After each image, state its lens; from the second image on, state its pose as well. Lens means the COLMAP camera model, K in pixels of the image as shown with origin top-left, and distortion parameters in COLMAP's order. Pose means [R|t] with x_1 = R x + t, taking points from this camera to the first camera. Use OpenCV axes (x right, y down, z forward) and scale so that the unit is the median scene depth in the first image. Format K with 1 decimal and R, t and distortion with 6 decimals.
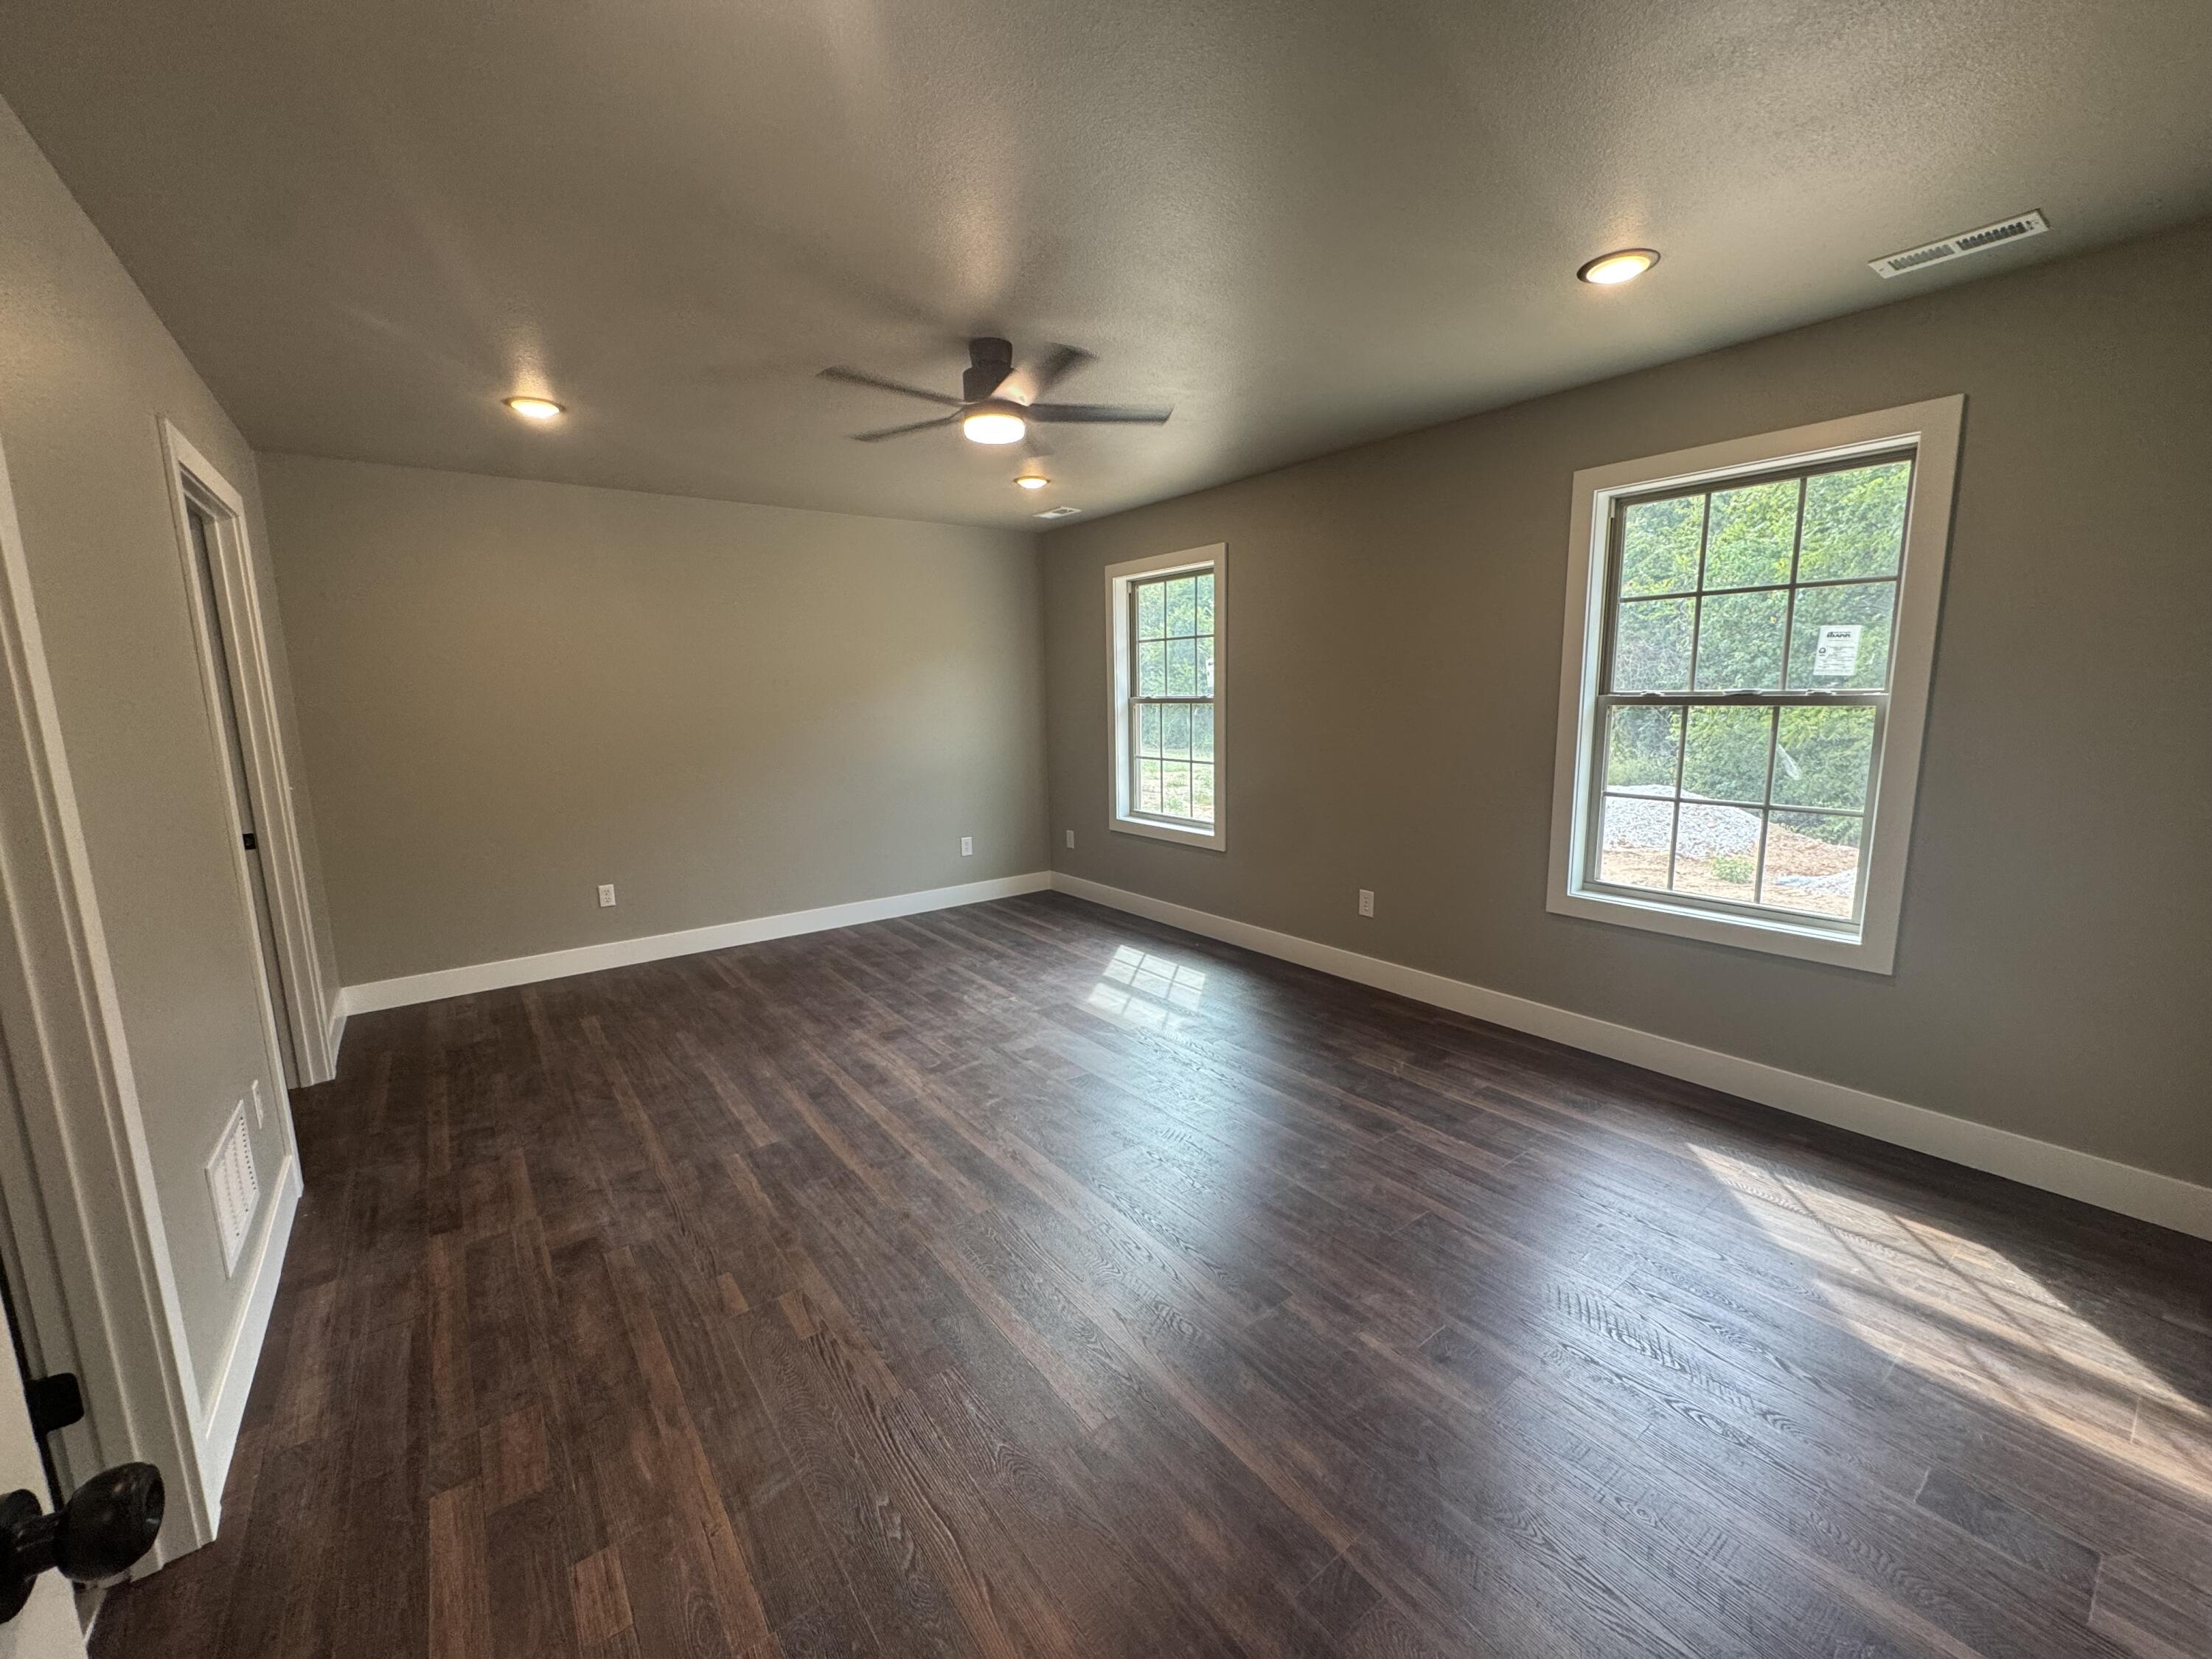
lens RADIAL K [[885.2, 0, 1105.9], [0, 885.2, 828.8], [0, 0, 1]] dist [-0.000287, 0.000244]
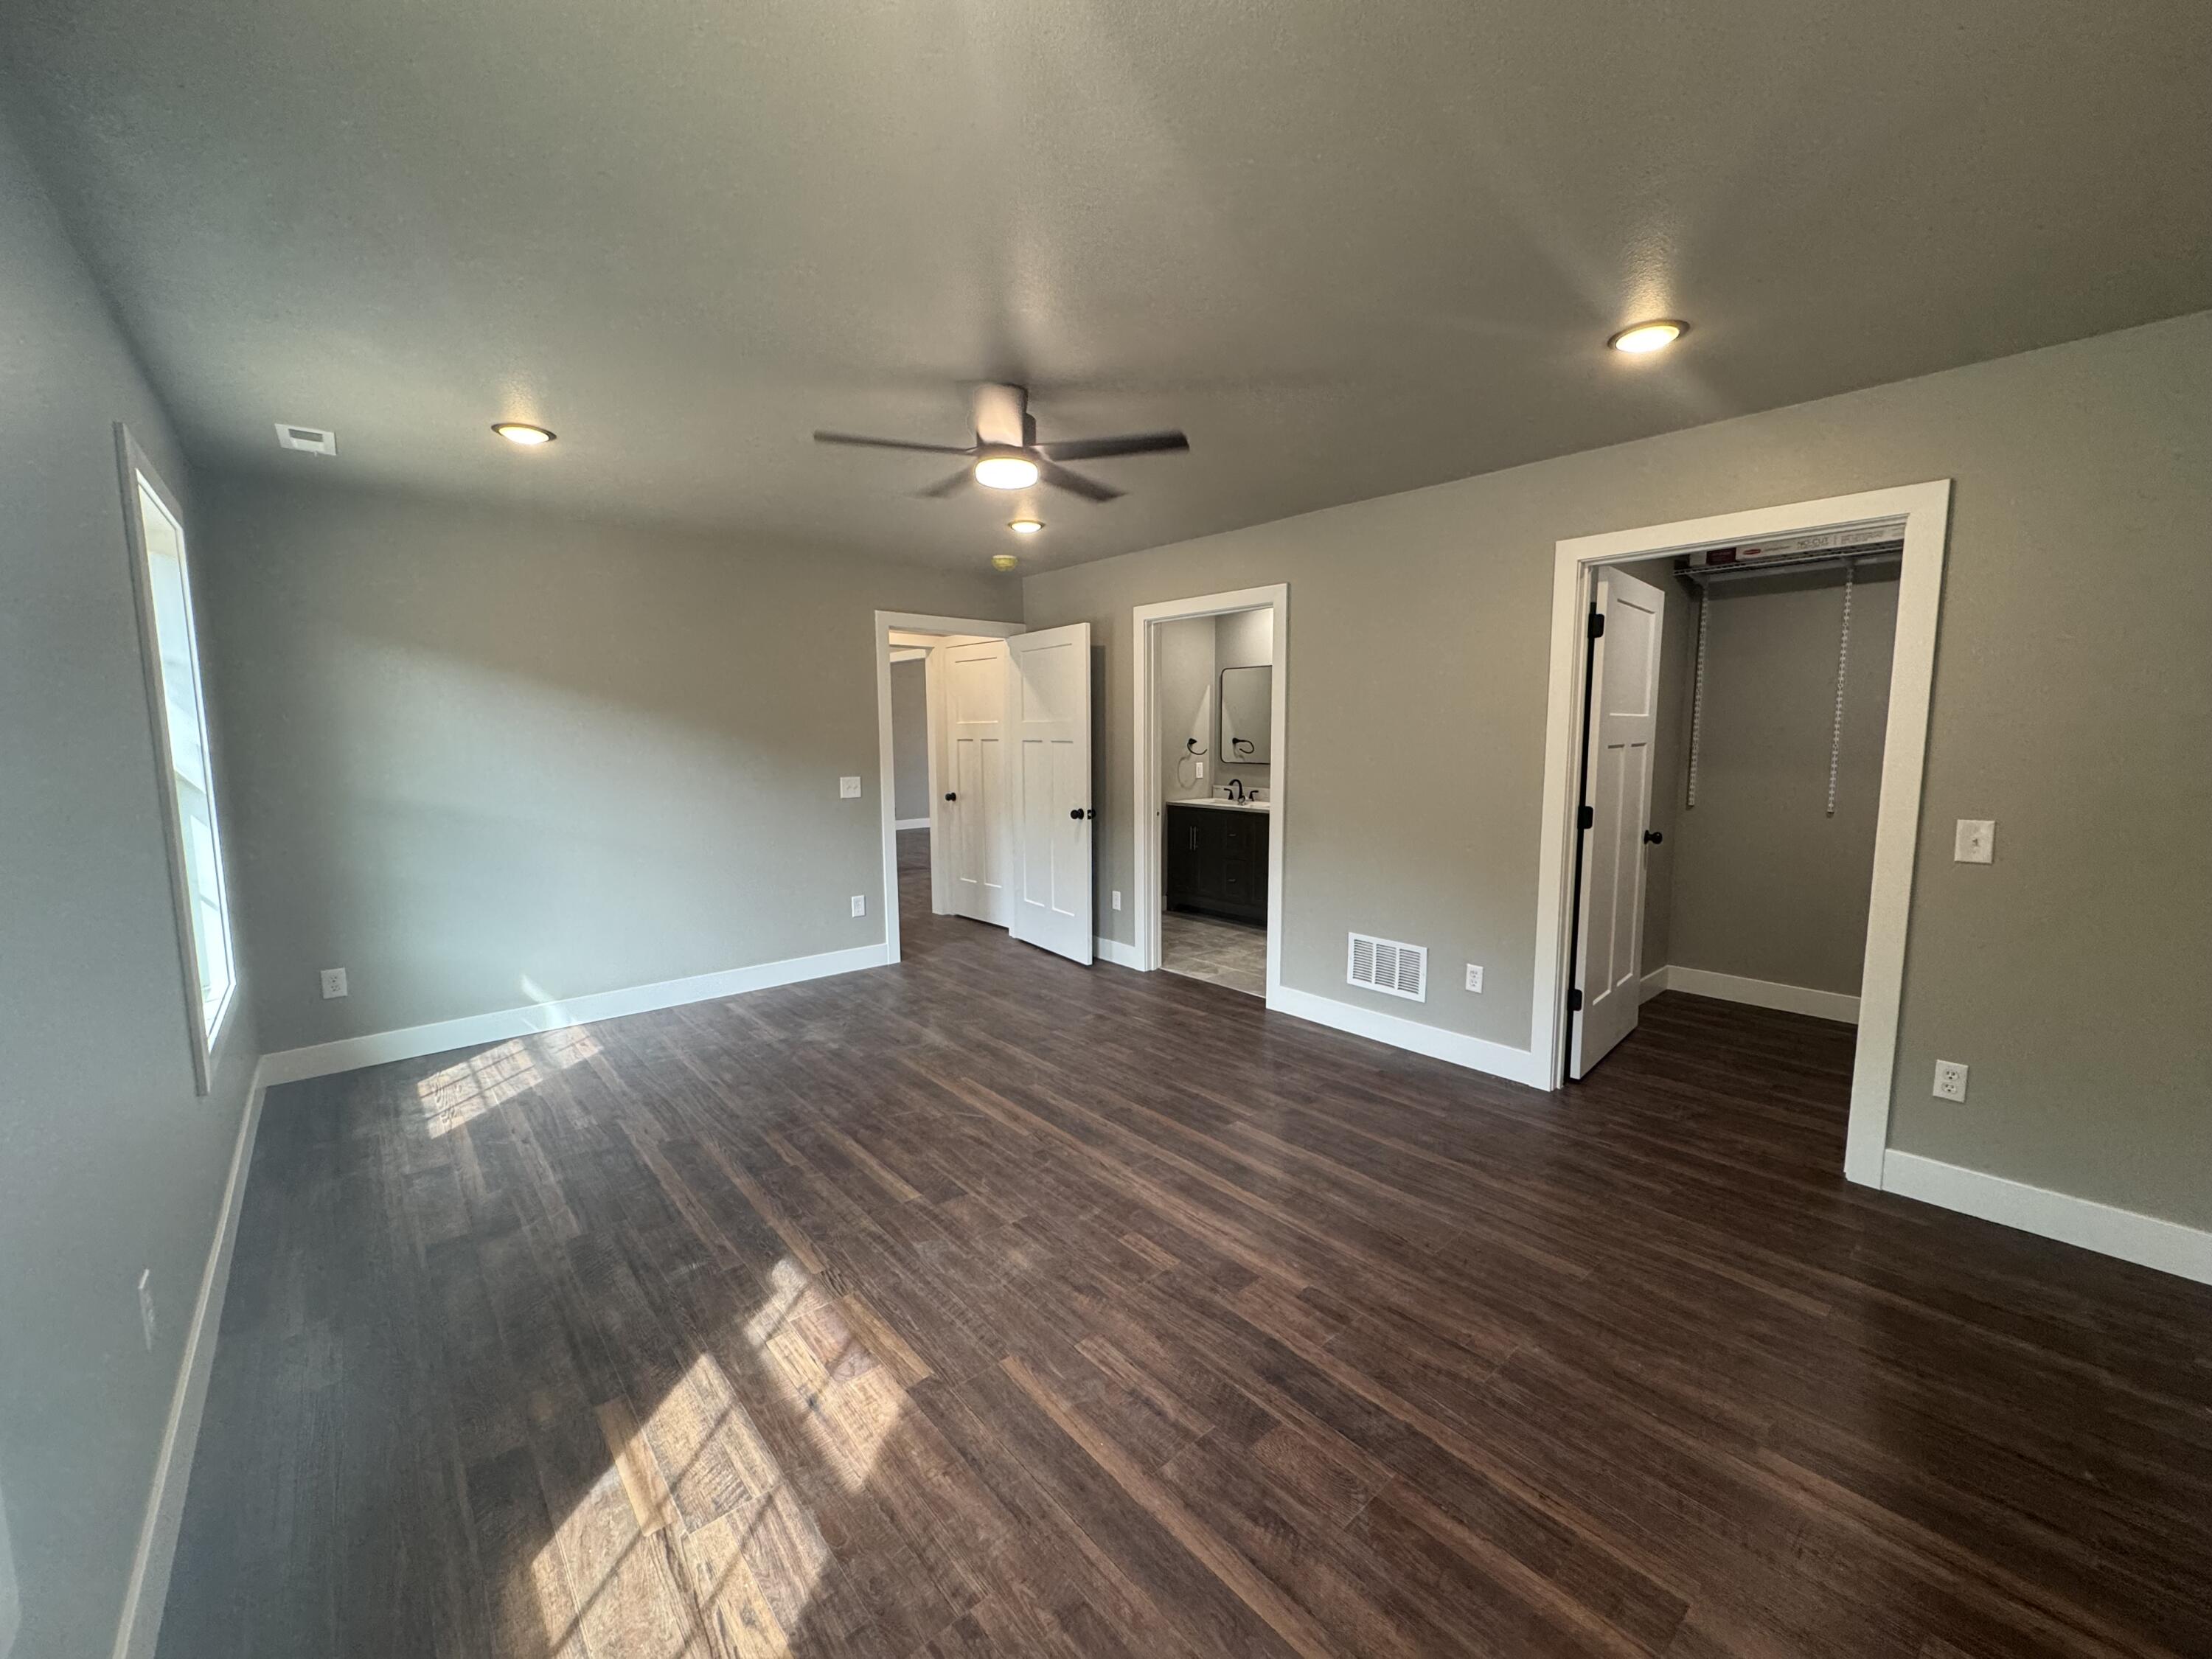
lens RADIAL K [[885.2, 0, 1113.8], [0, 885.2, 830.0], [0, 0, 1]] dist [-0.000287, 0.000244]
pose [[-0.996987, 0.031550, -0.070856, -0.139189], [0.011375, 0.963128, 0.268804, -0.285091], [0.076724, 0.267188, -0.960585, 1.760258]]
